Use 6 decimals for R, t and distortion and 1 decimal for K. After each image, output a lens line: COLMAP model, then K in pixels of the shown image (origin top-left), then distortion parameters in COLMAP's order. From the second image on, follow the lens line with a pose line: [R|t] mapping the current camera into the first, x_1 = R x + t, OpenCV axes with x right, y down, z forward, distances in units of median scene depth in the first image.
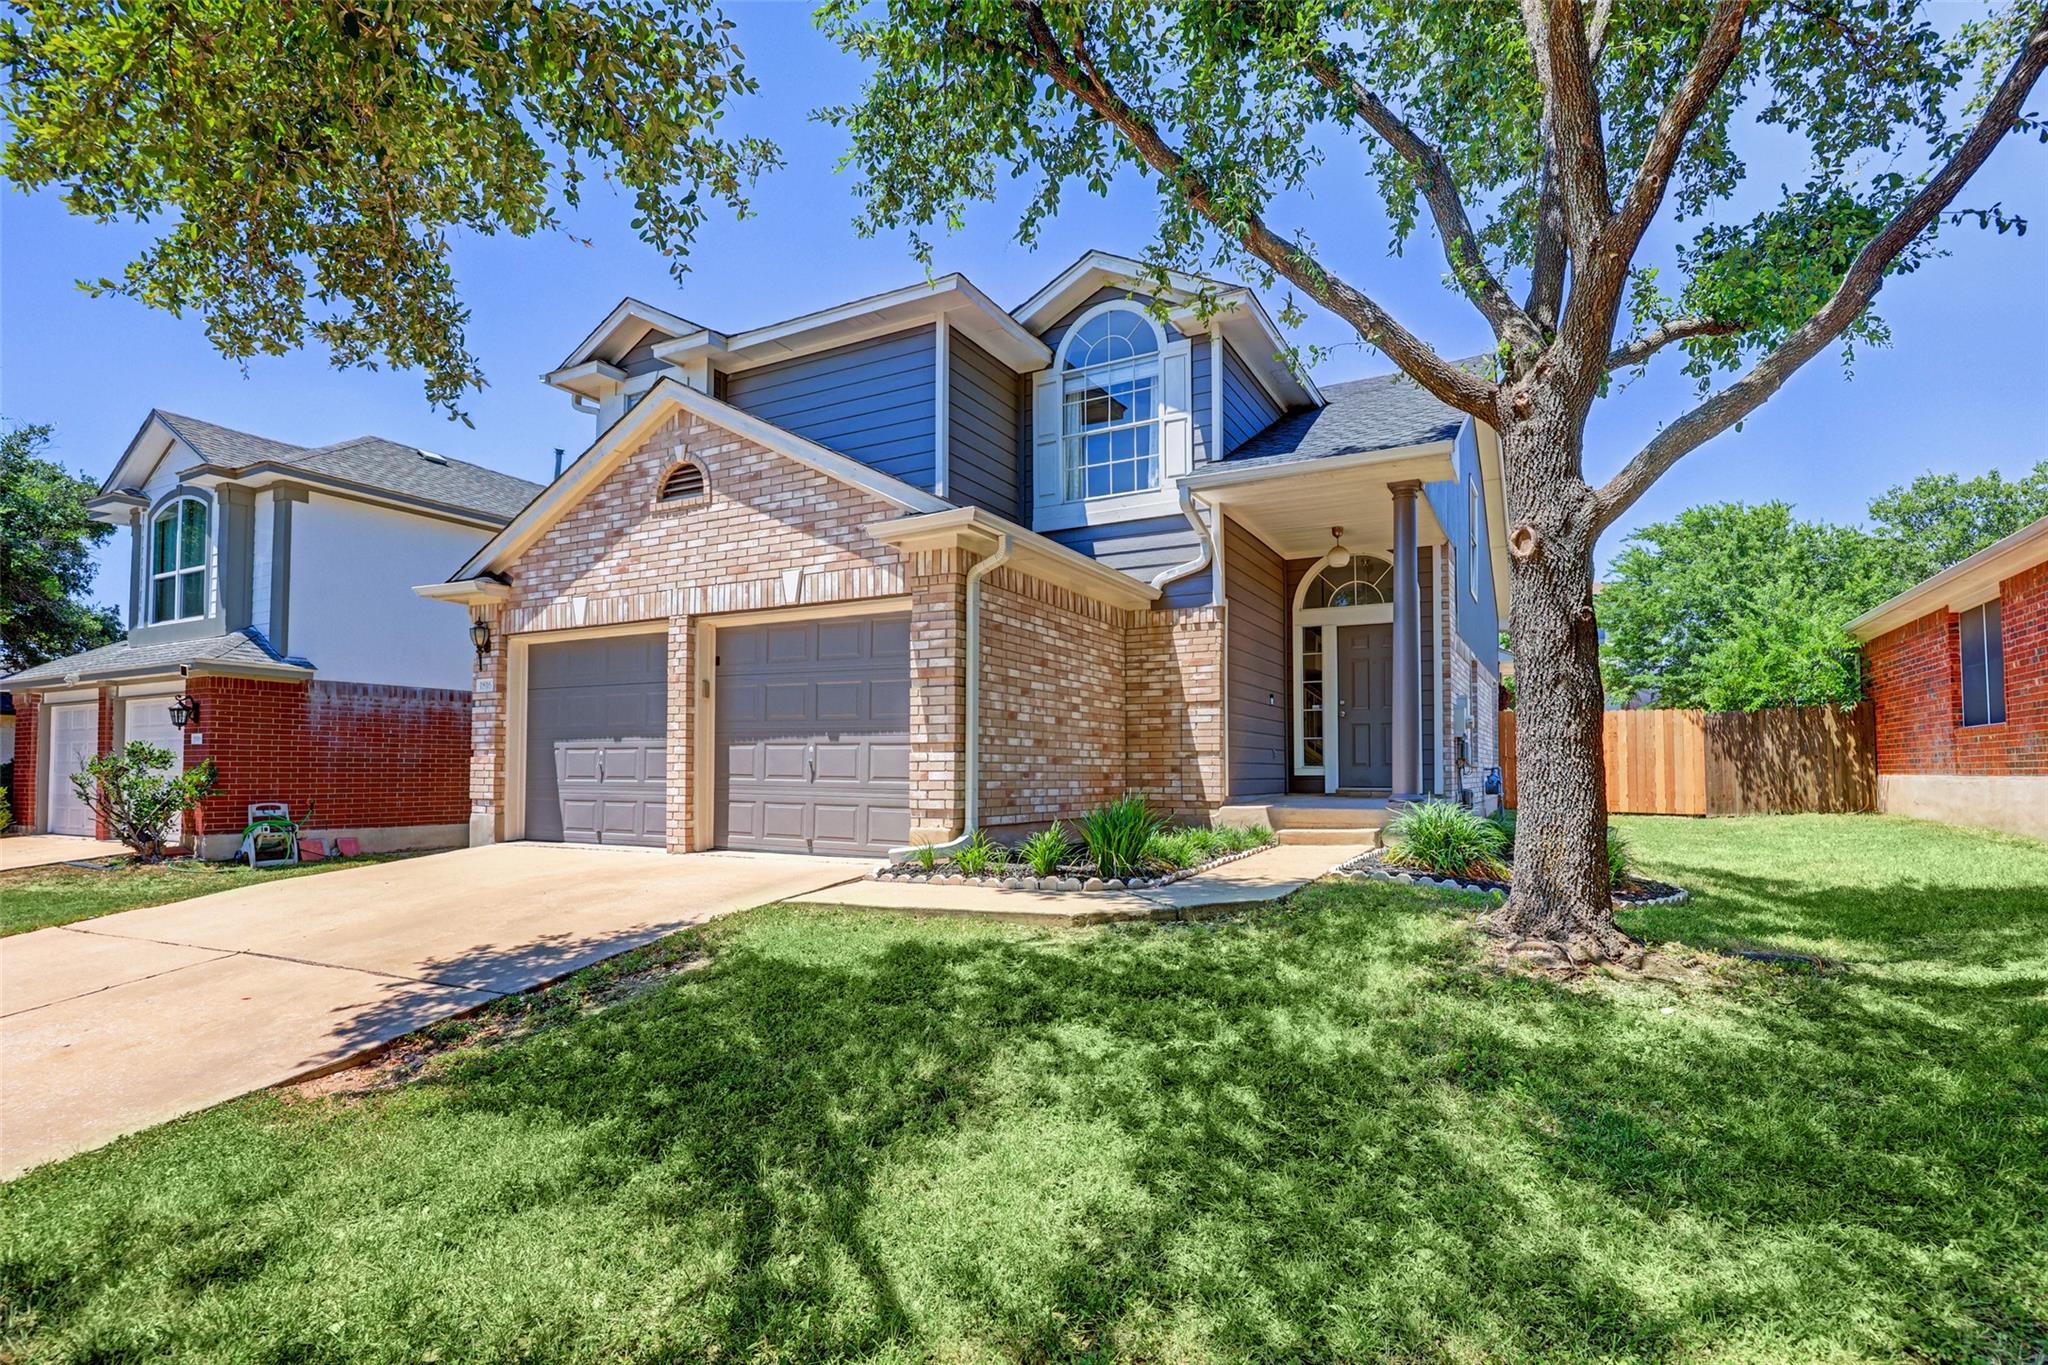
lens RADIAL K [[993.3, 0, 1034.5], [0, 993.3, 724.4], [0, 0, 1]] dist [-0.009137, -0.000405]
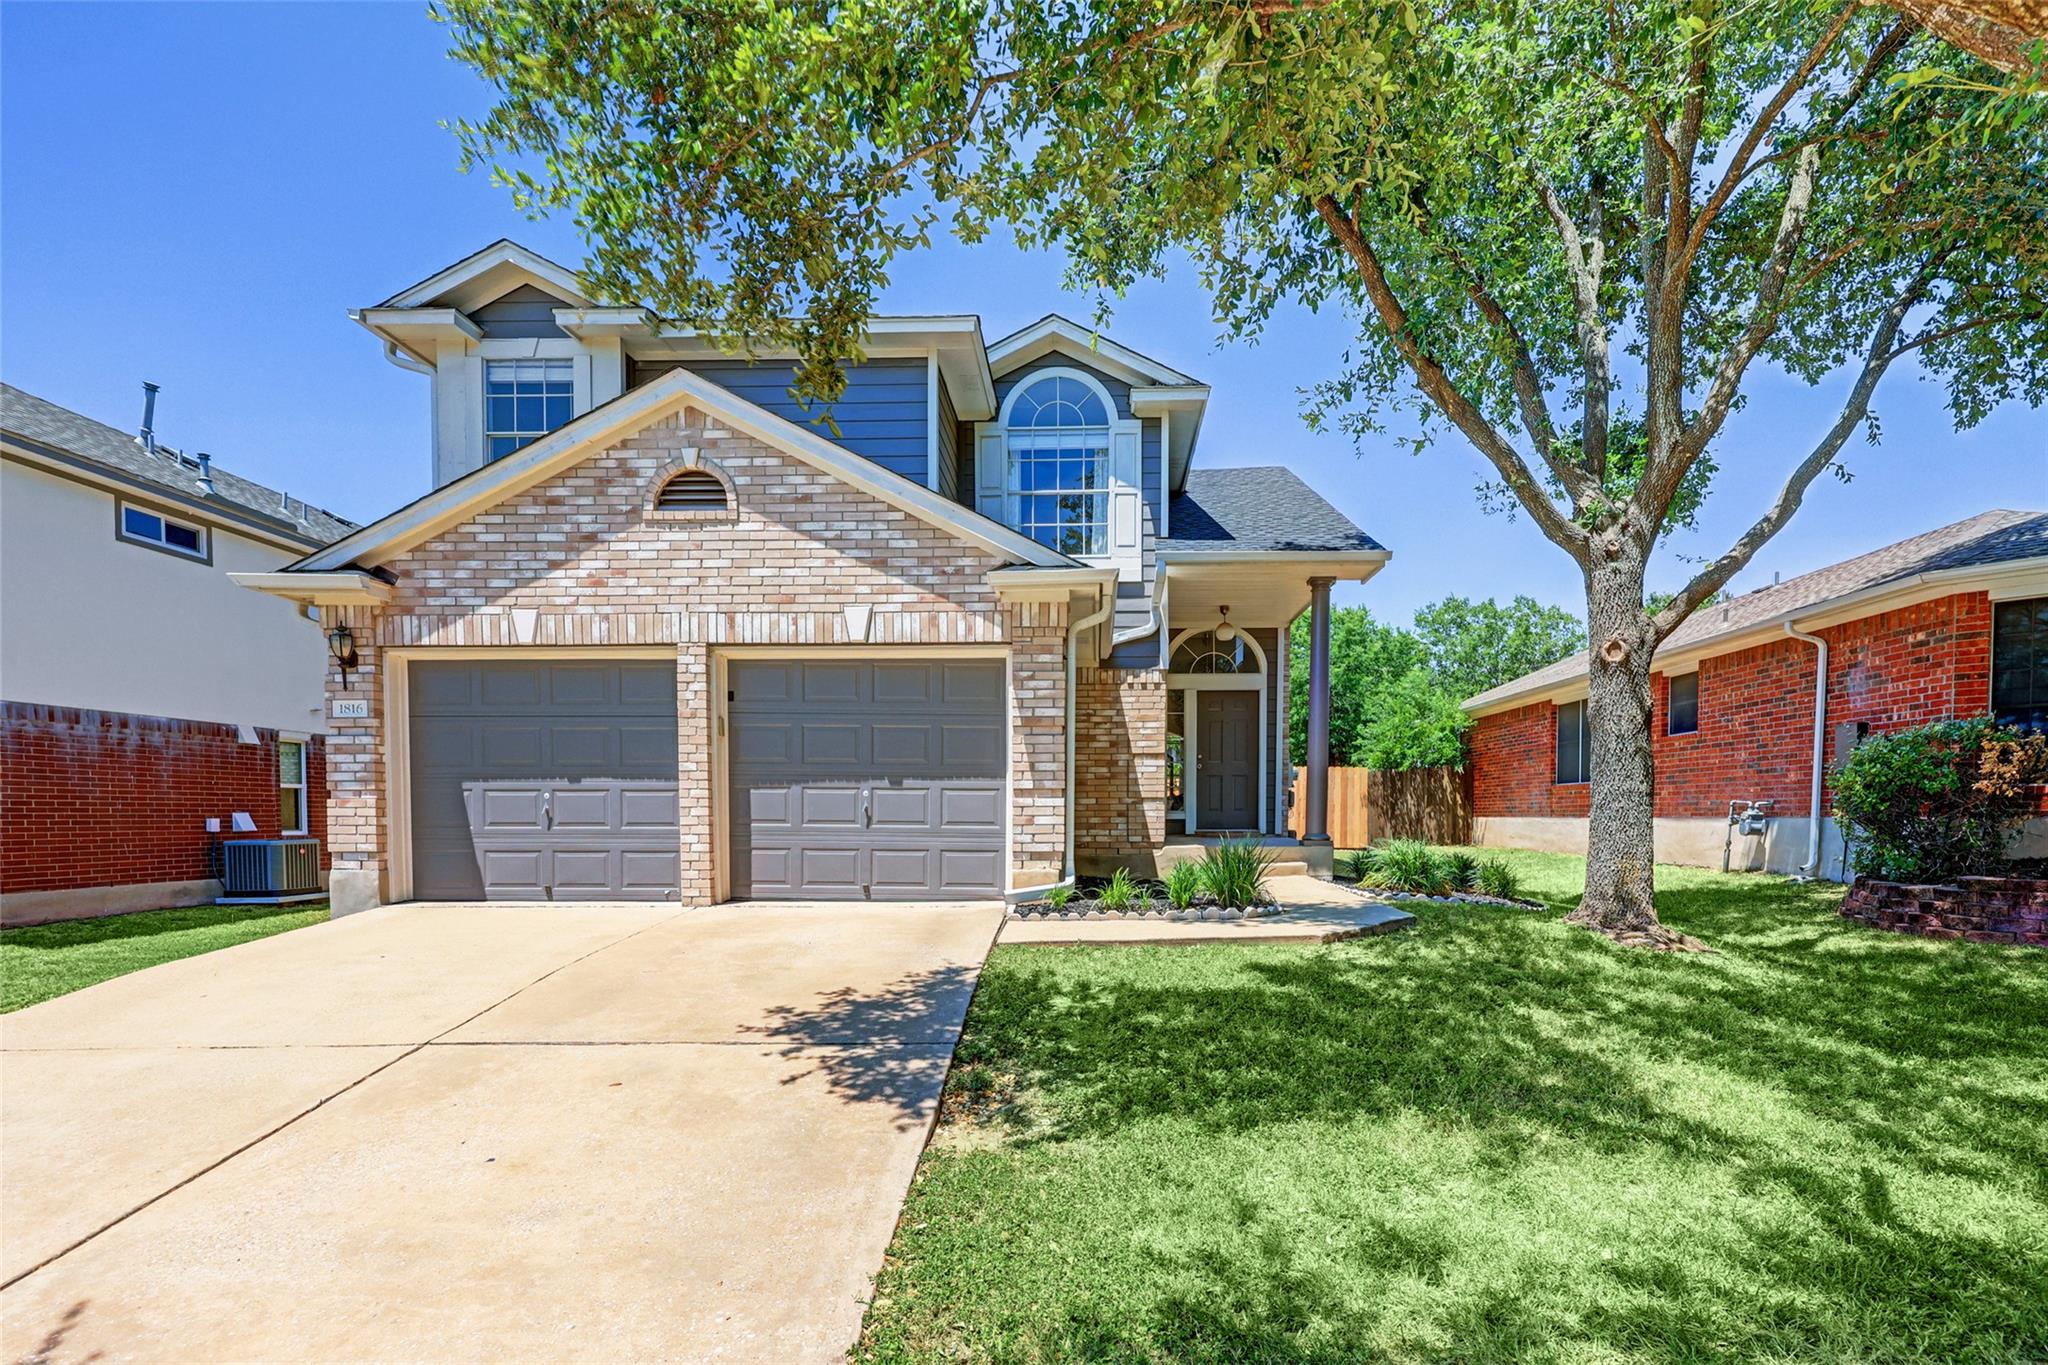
lens RADIAL K [[972.0, 0, 1063.4], [0, 972.0, 839.7], [0, 0, 1]] dist [-0.005547, 0.001342]
pose [[0.896785, -0.012422, 0.442293, -0.433677], [-0.019175, 0.997576, 0.066897, 0.002391], [-0.442052, -0.068473, 0.894372, 0.053827]]
